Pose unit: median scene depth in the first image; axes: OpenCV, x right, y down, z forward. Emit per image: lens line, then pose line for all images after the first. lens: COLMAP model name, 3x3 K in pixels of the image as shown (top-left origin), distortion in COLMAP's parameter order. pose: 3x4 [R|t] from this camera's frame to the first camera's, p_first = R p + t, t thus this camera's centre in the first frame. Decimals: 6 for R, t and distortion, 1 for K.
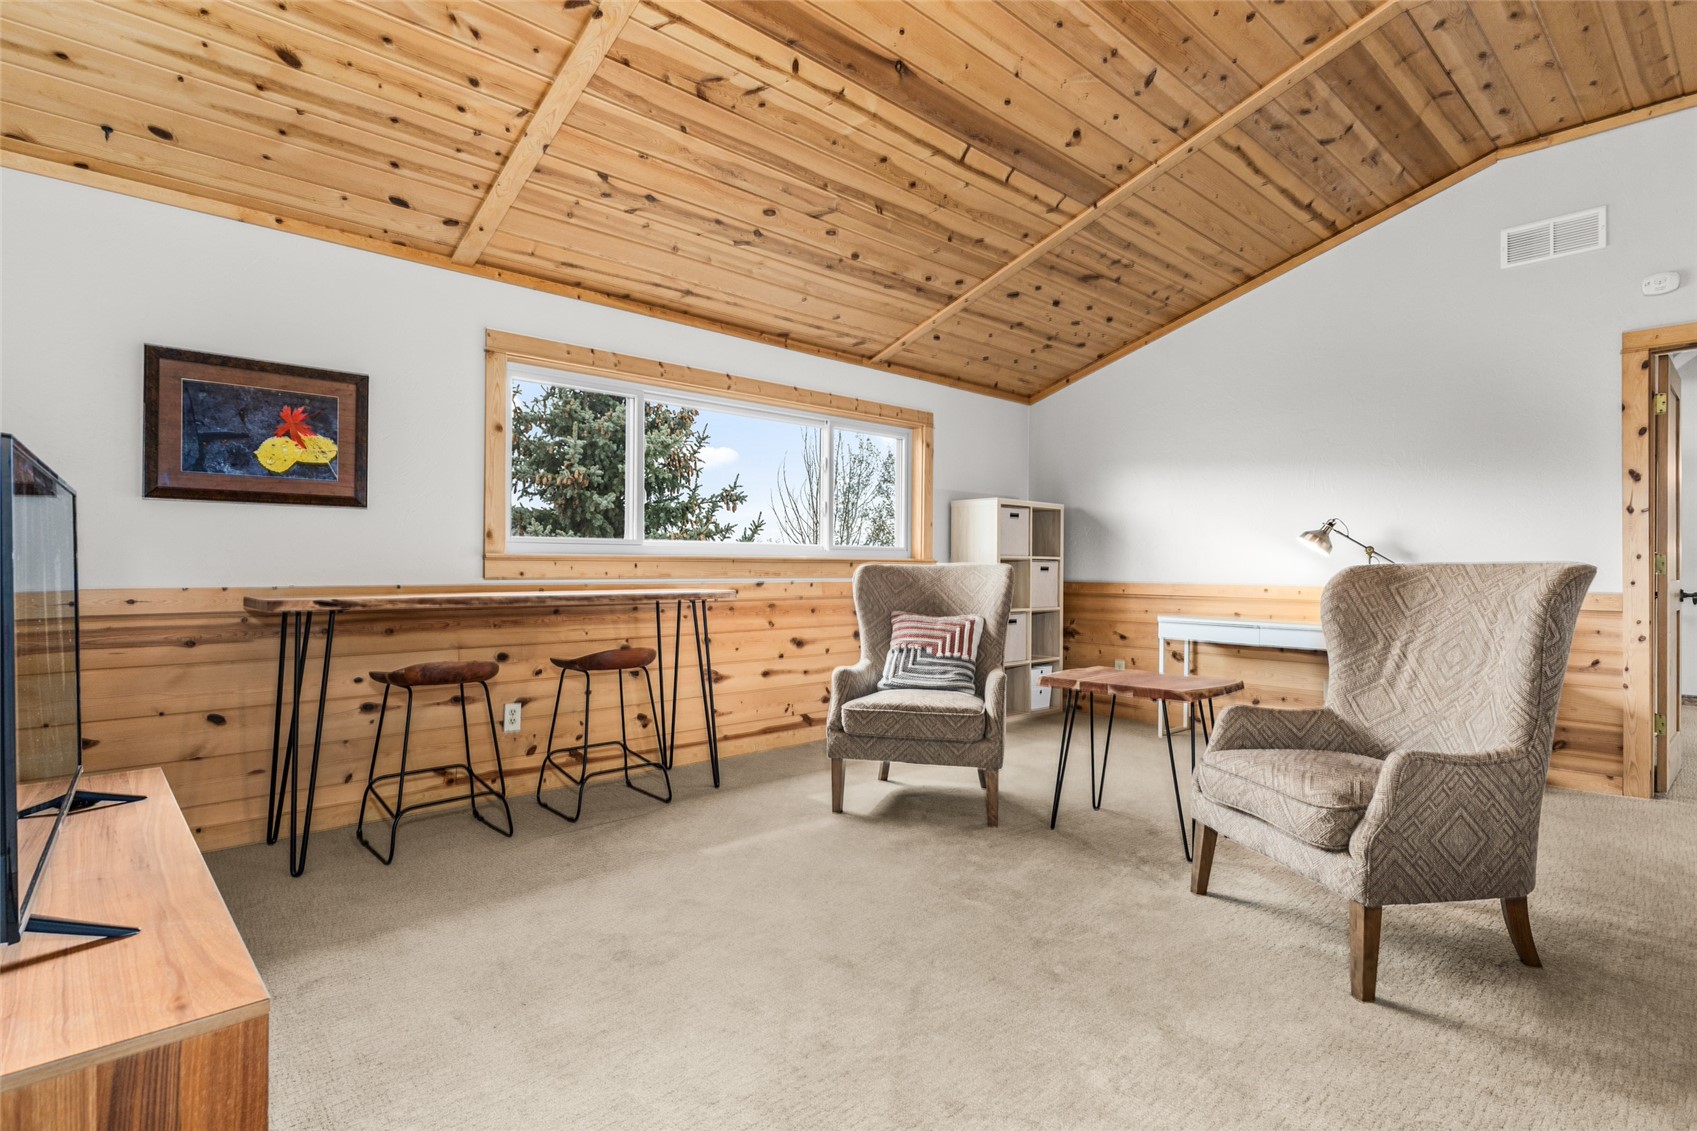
lens RADIAL K [[801.7, 0, 850.0], [0, 801.7, 563.3], [0, 0, 1]] dist [0.004439, -0.003590]
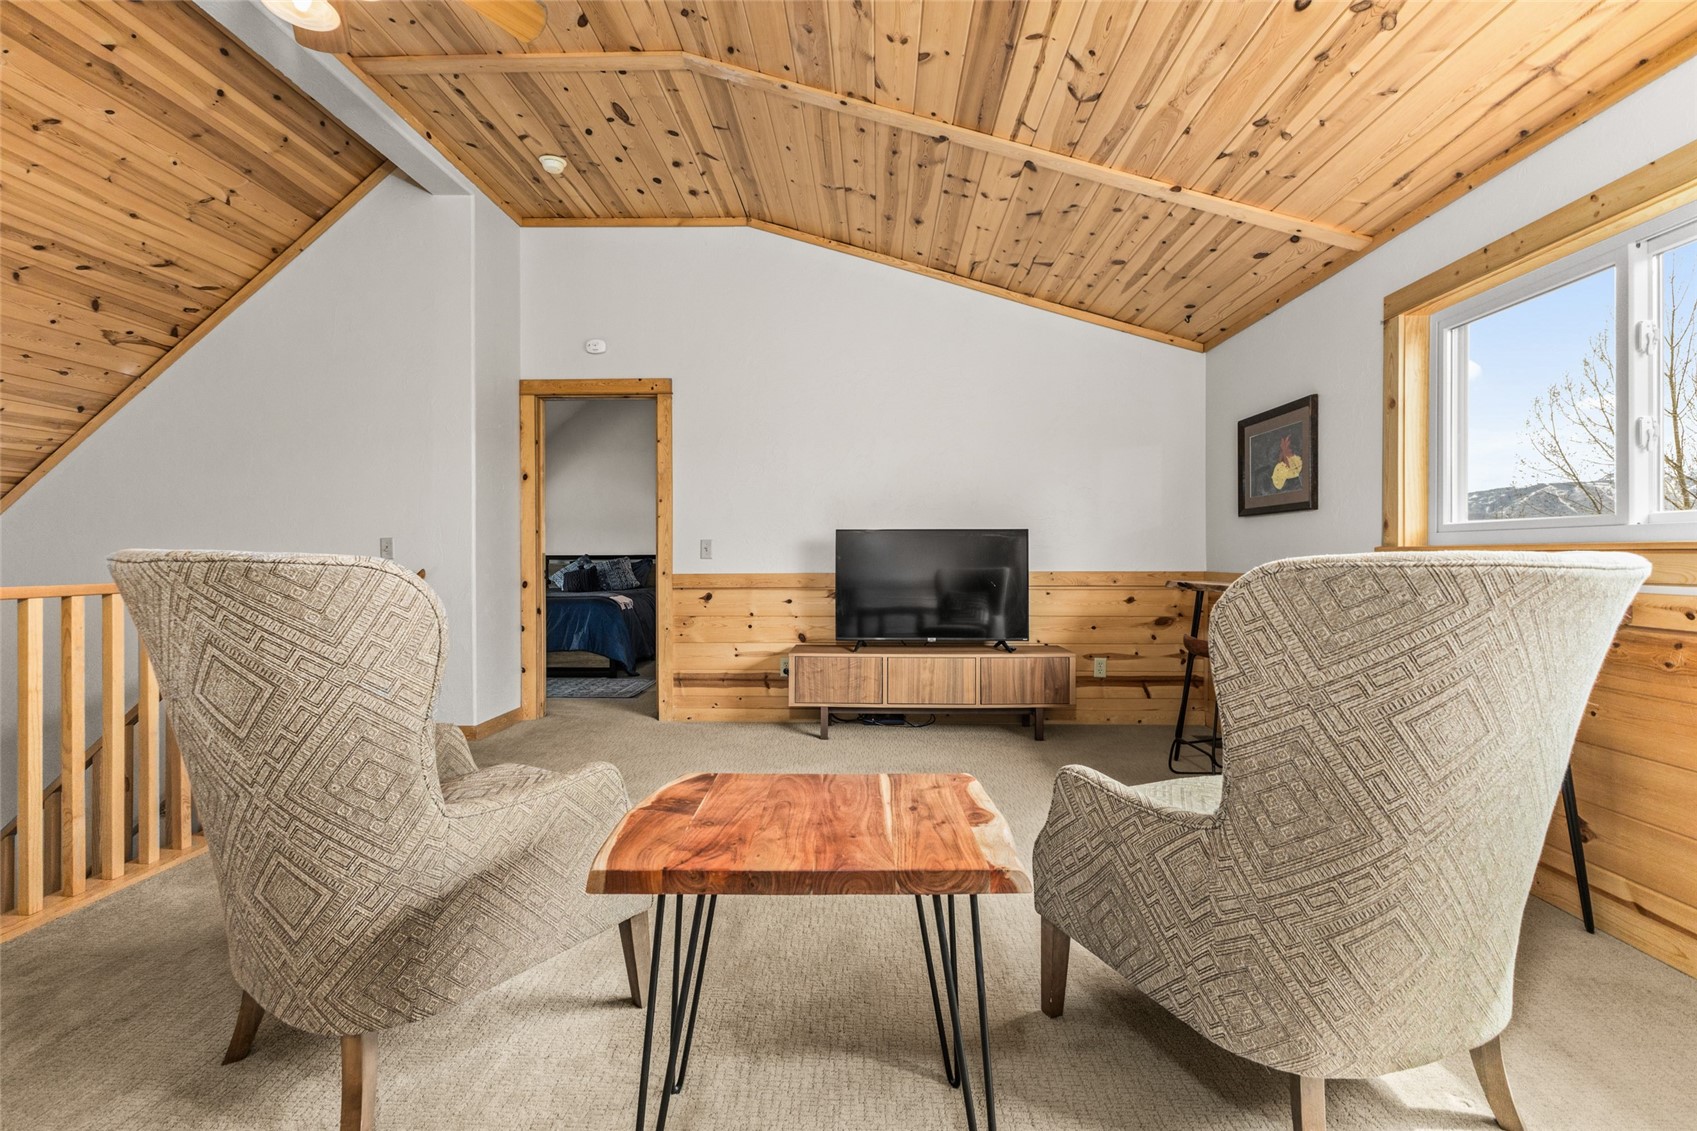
lens RADIAL K [[734.9, 0, 854.1], [0, 734.9, 559.1], [0, 0, 1]] dist [0.000834, 0.000065]
pose [[-0.679281, 0.002259, -0.733875, 0.643130], [0.003255, 0.999995, 0.000066, -0.000477], [0.733871, -0.002344, -0.679285, 1.280911]]
